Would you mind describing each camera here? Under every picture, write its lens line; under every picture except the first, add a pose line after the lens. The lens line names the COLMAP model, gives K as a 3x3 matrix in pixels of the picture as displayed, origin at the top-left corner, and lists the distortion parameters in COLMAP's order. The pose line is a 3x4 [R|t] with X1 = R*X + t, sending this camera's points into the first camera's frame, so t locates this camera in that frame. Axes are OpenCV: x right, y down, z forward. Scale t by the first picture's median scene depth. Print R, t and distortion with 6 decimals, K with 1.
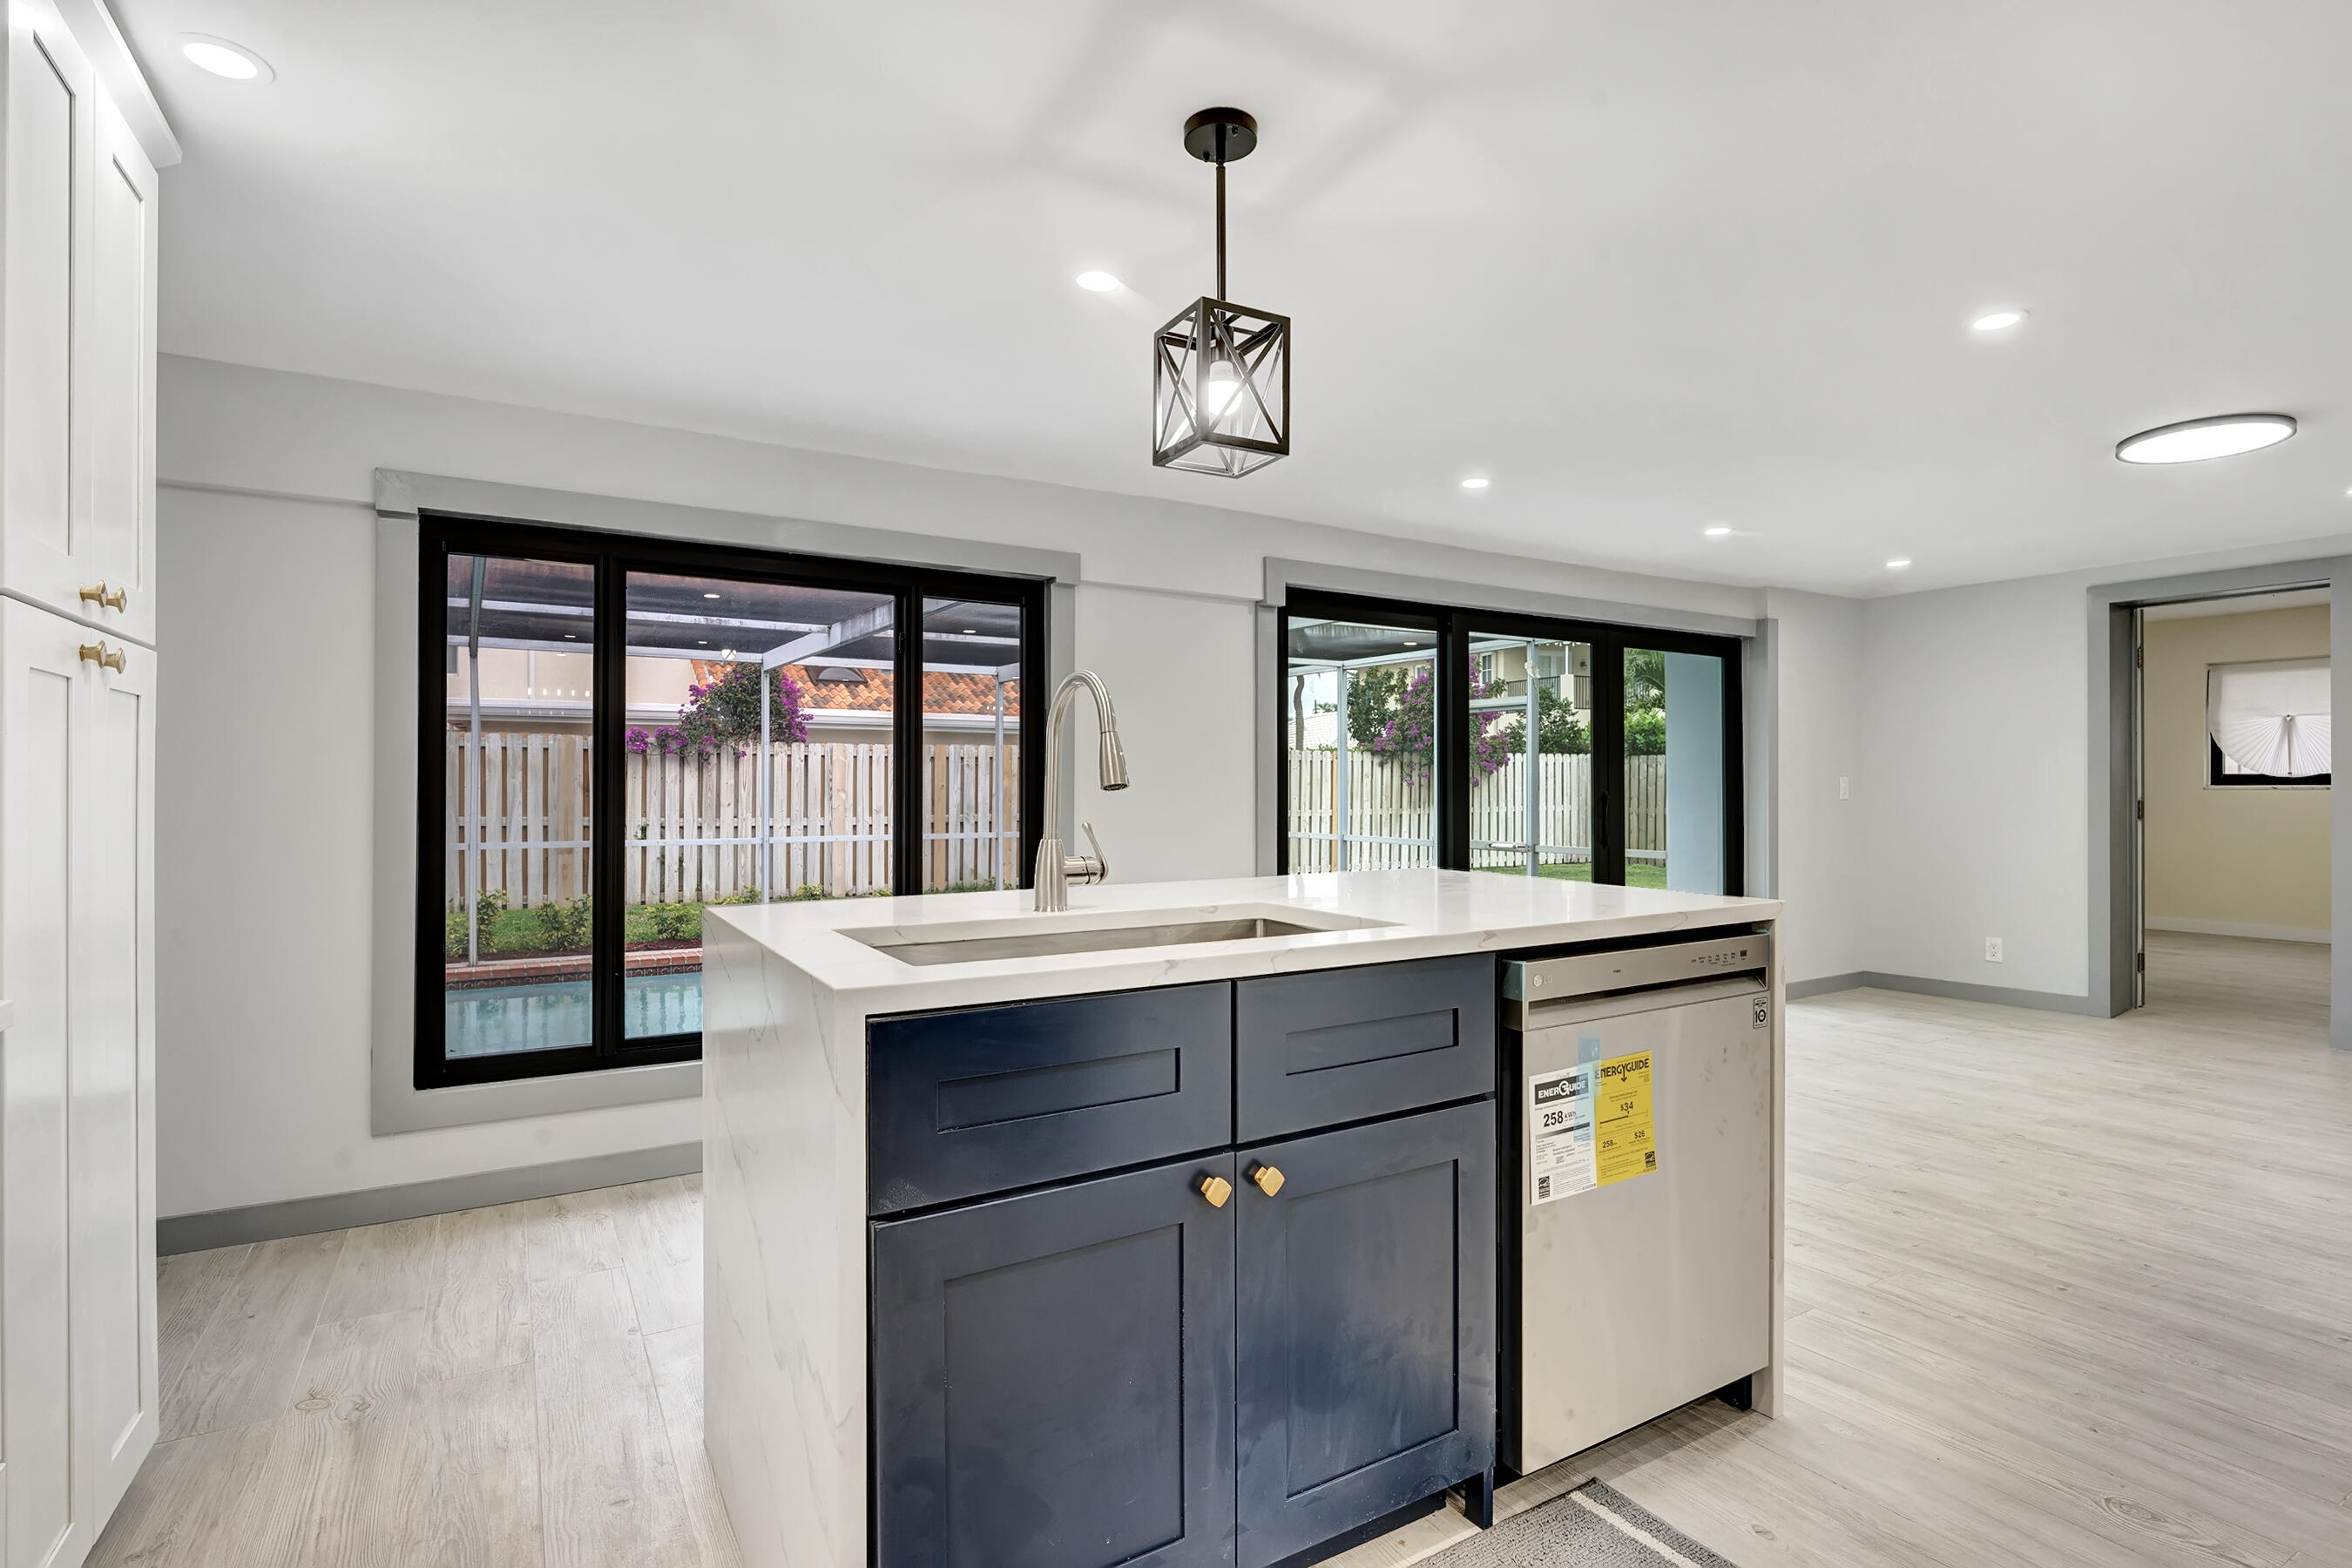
lens RADIAL K [[1119.6, 0, 1178.0], [0, 1119.6, 789.8], [0, 0, 1]] dist [-0.007200, 0.003309]
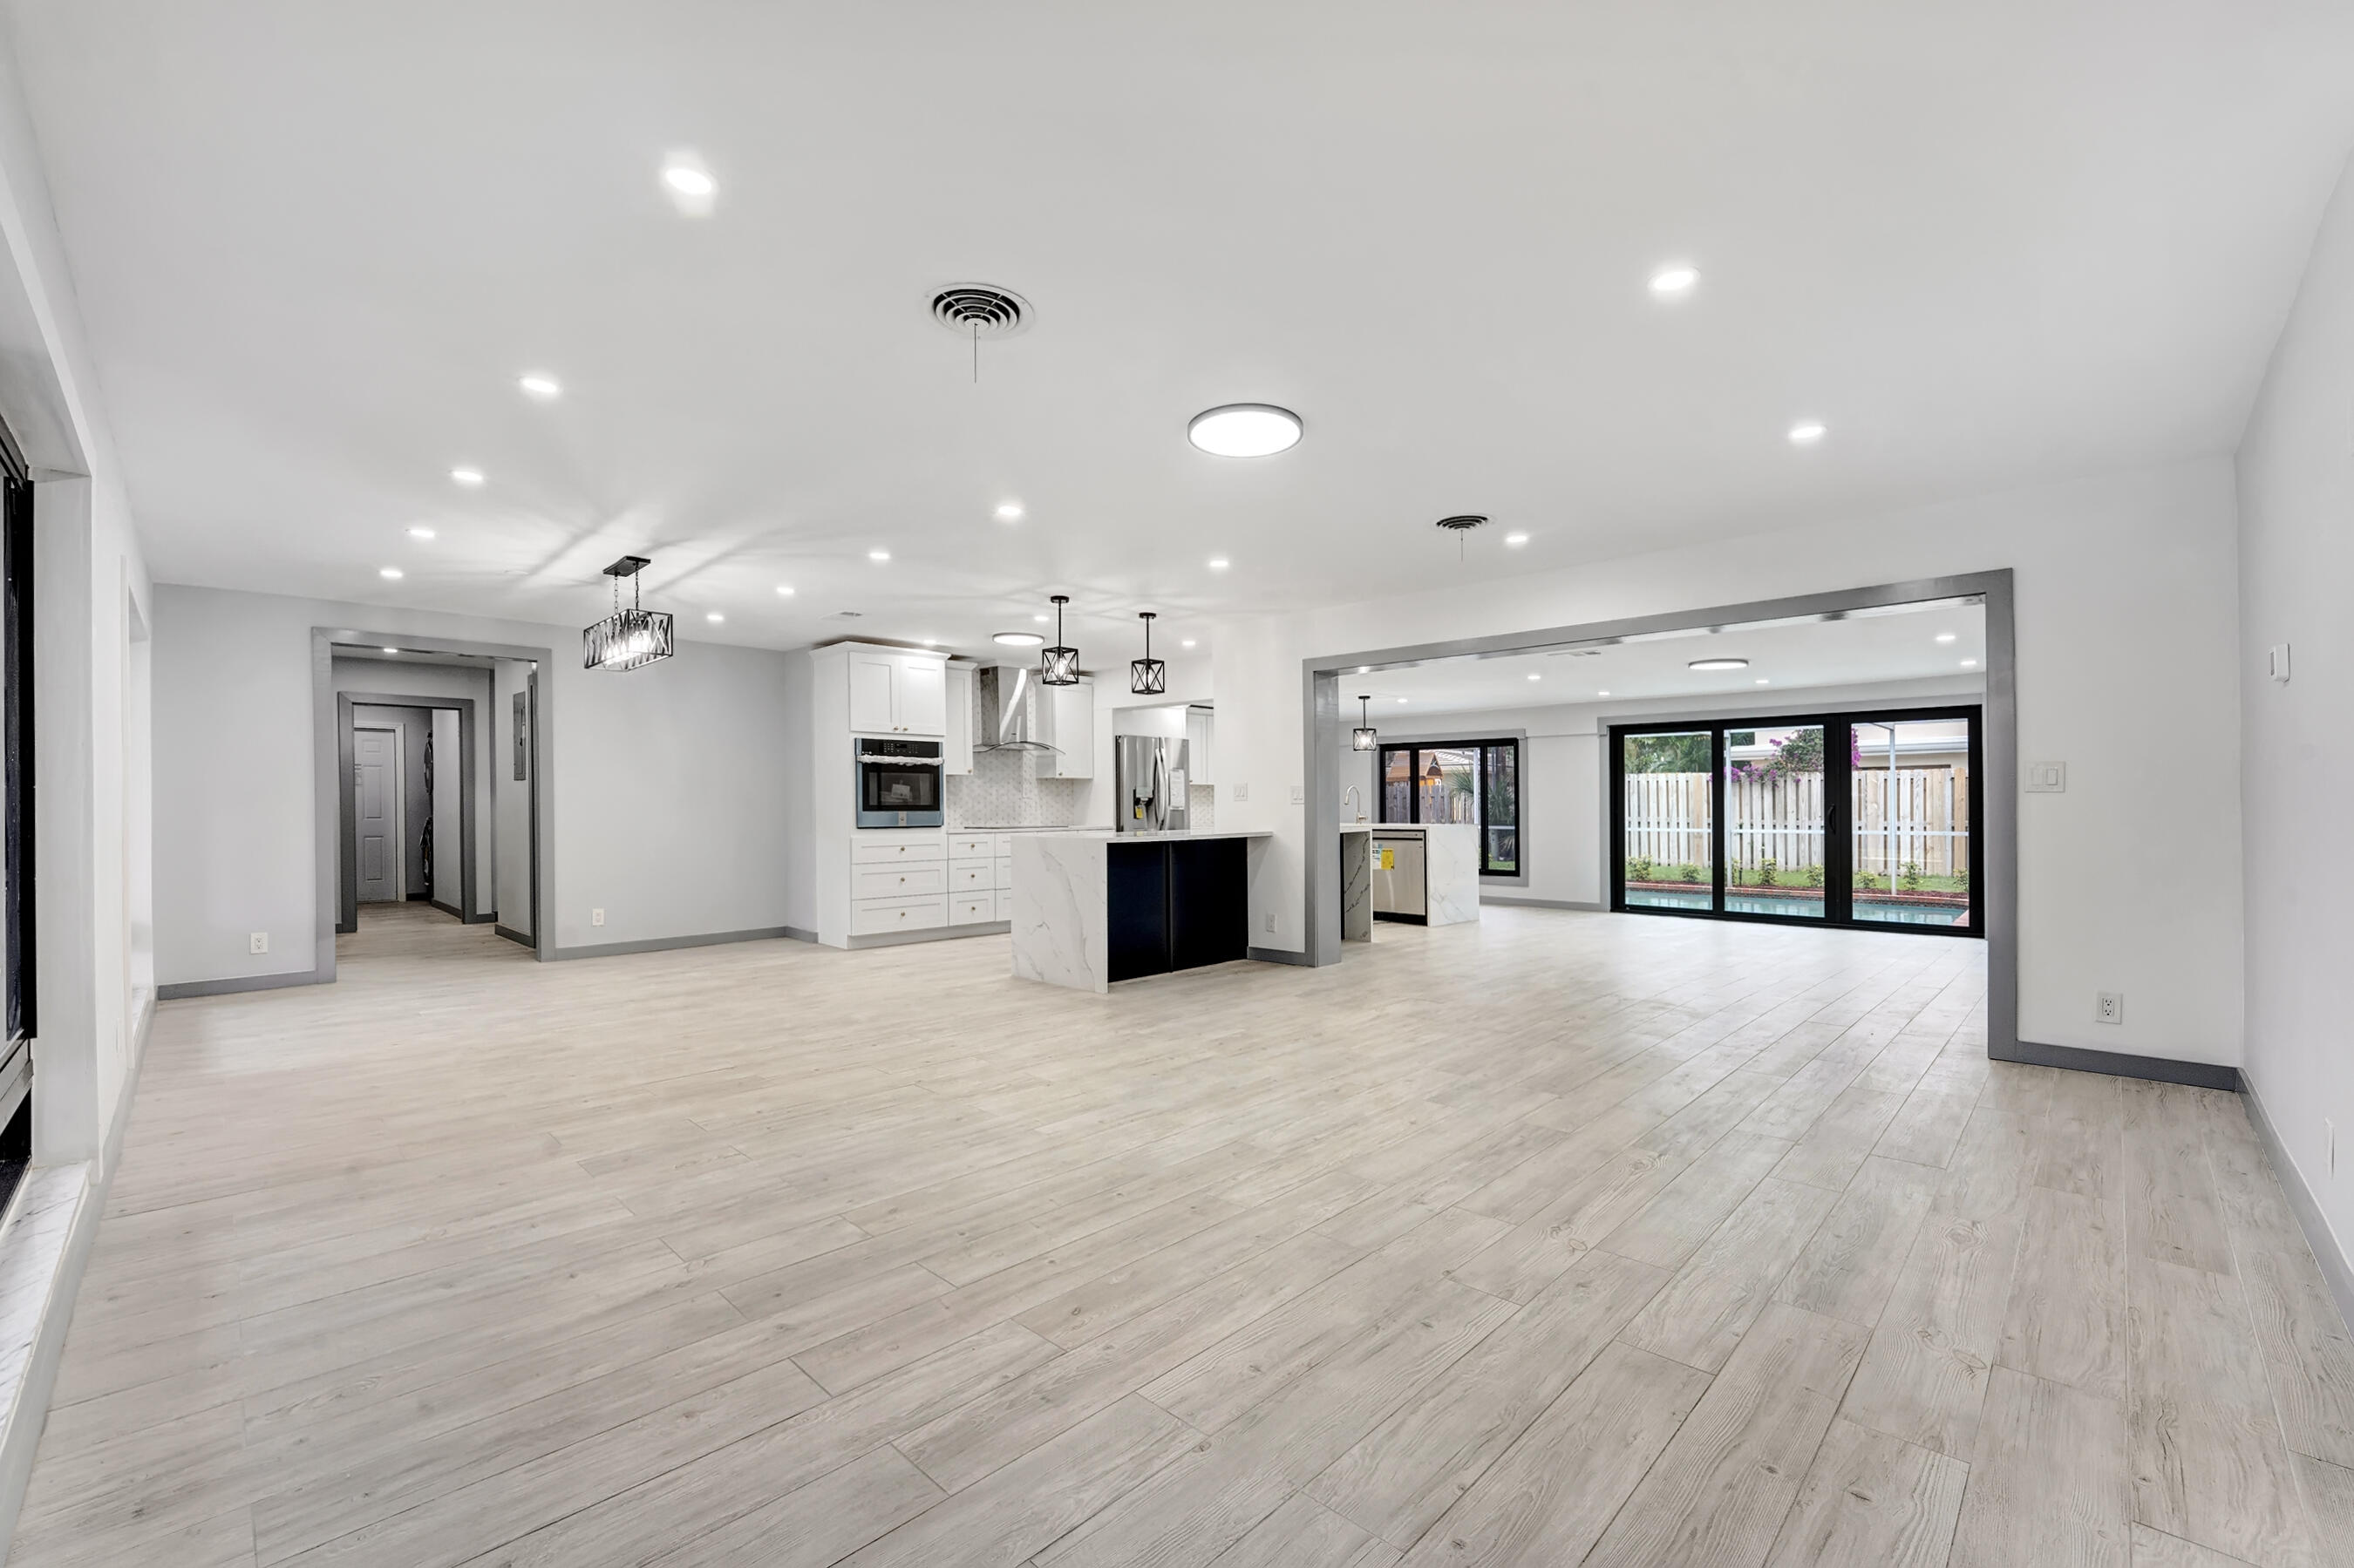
lens RADIAL K [[988.9, 0, 1165.9], [0, 988.9, 791.8], [0, 0, 1]] dist [-0.023047, 0.000148]
pose [[0.216450, -0.013877, -0.976195, 1.005774], [0.002785, 0.999904, -0.013596, 0.001227], [0.976290, 0.000224, 0.216467, -0.253598]]
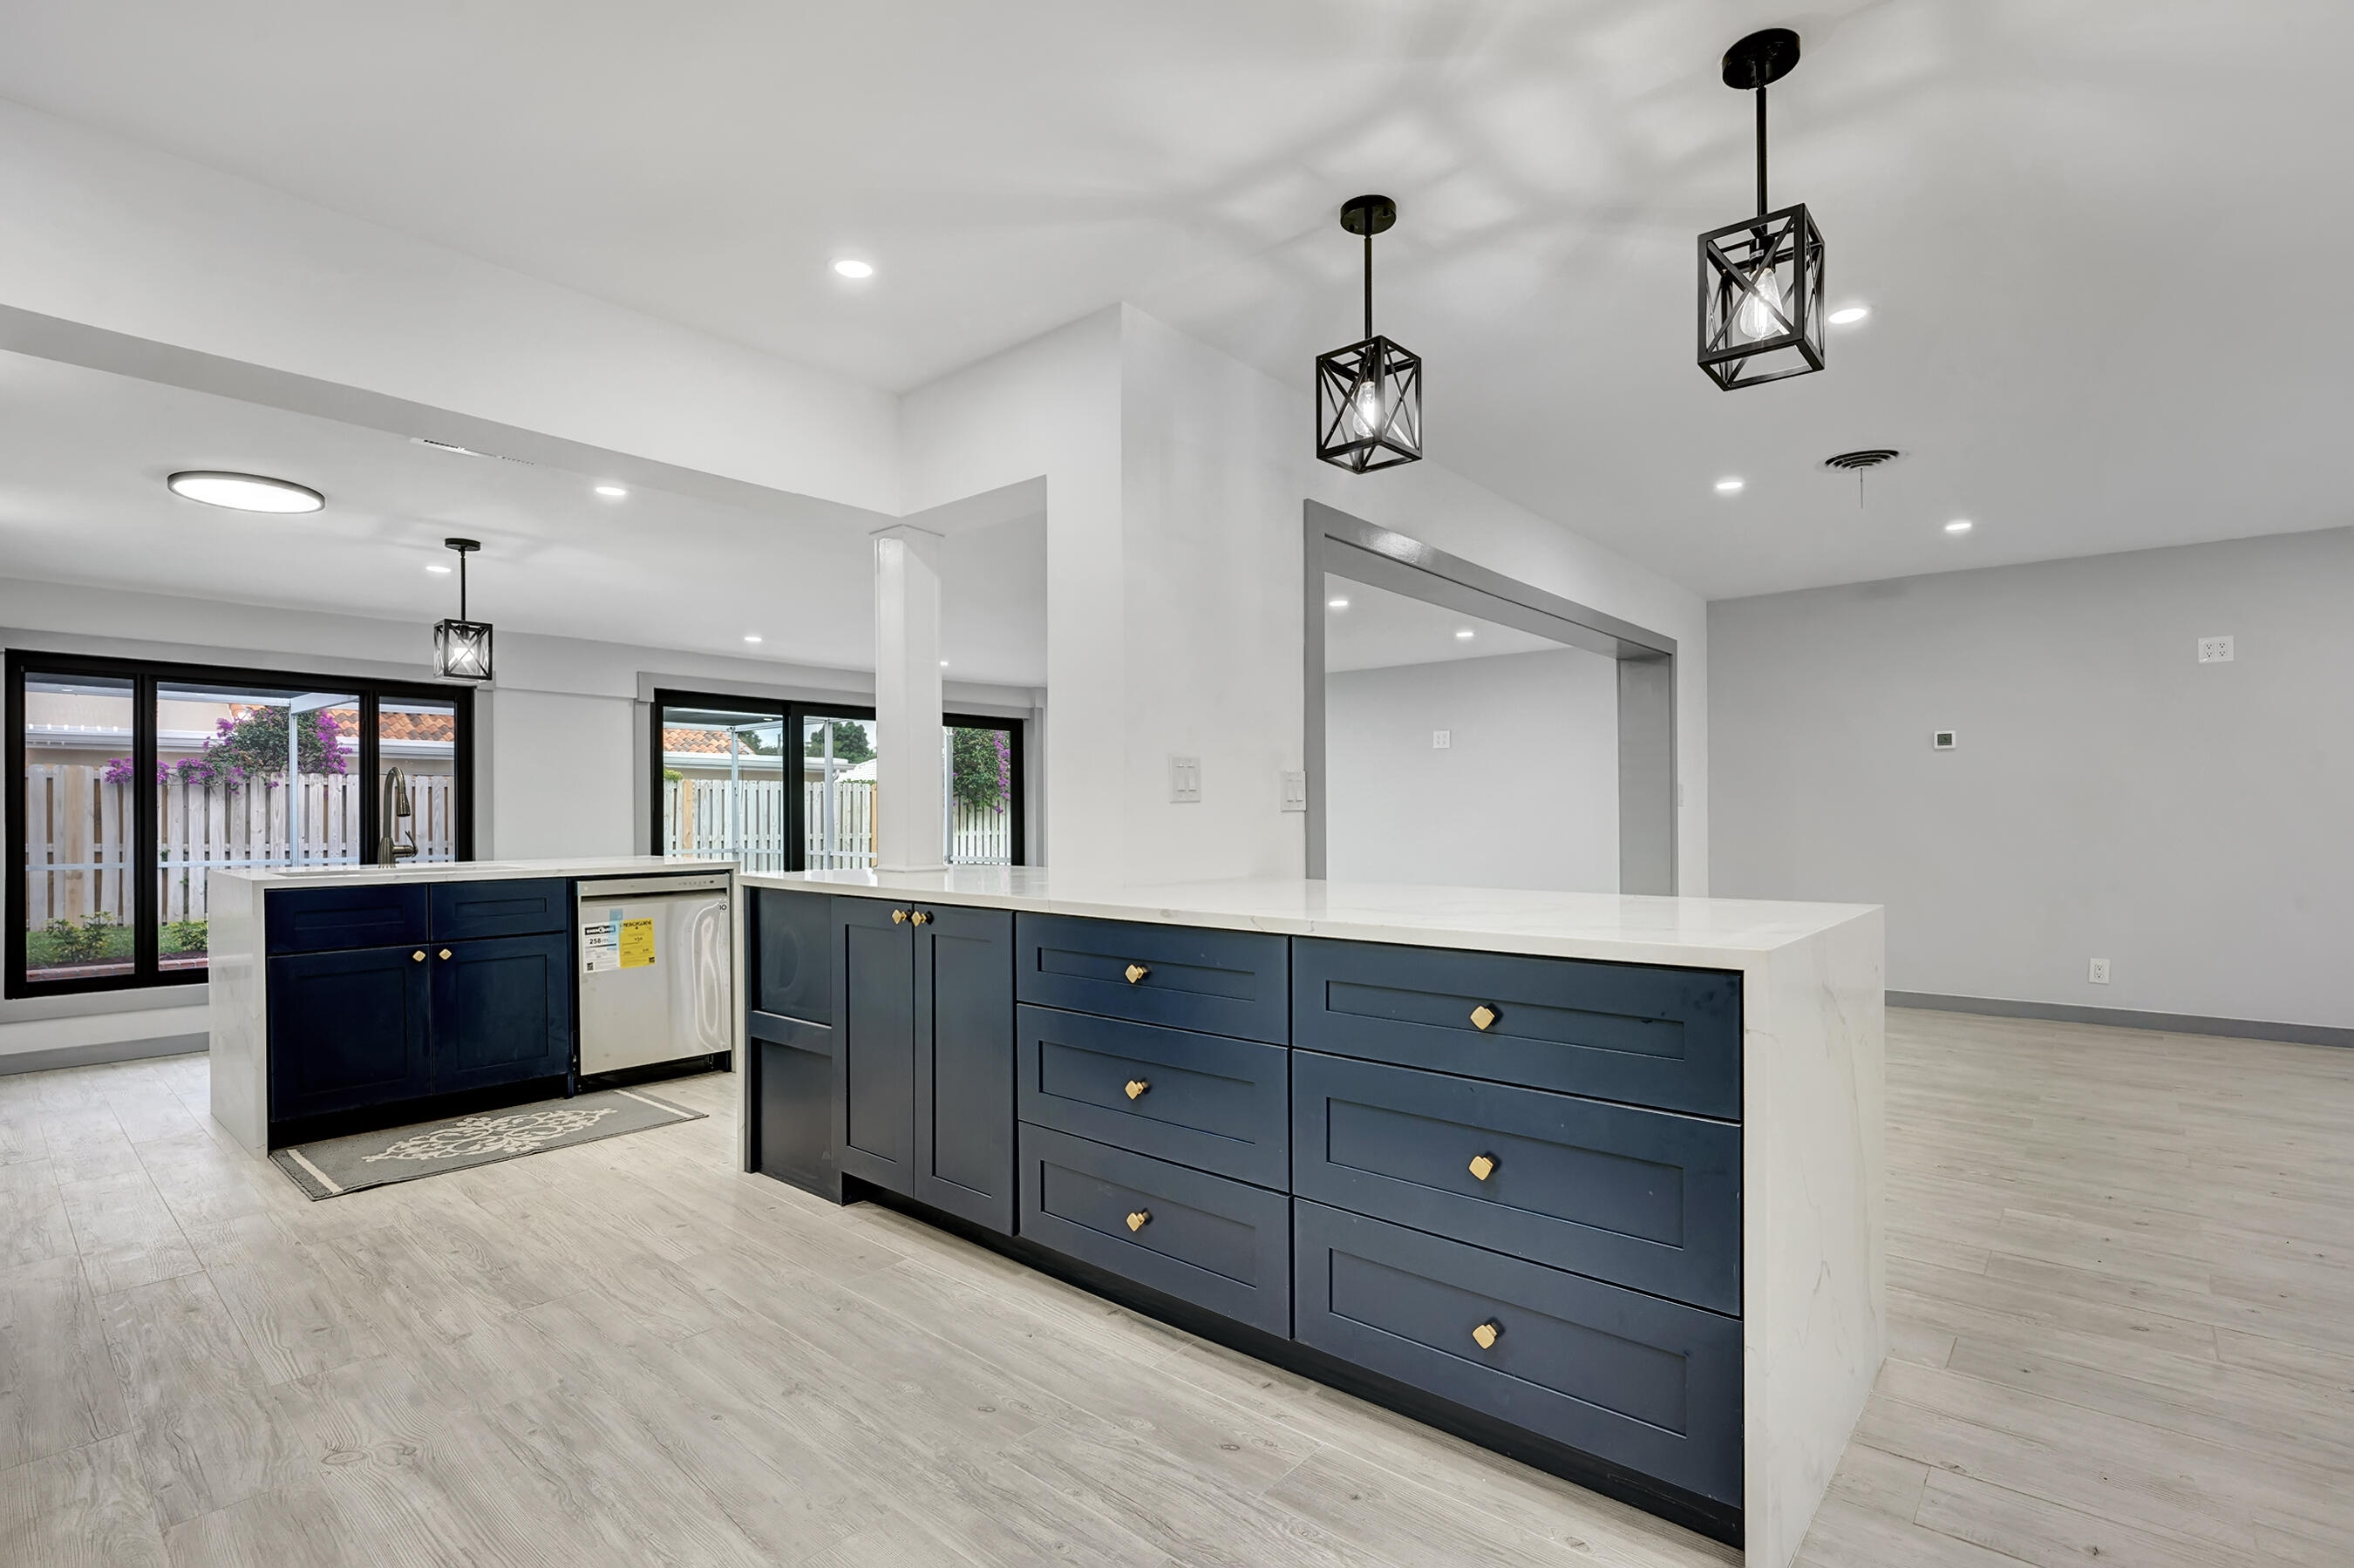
lens RADIAL K [[1120.4, 0, 1189.0], [0, 1120.4, 812.5], [0, 0, 1]] dist [-0.007200, 0.003309]
pose [[0.955209, -0.001225, 0.295931, 0.162064], [0.002195, 0.999993, -0.002946, 0.000351], [-0.295925, 0.003464, 0.955205, -0.350956]]
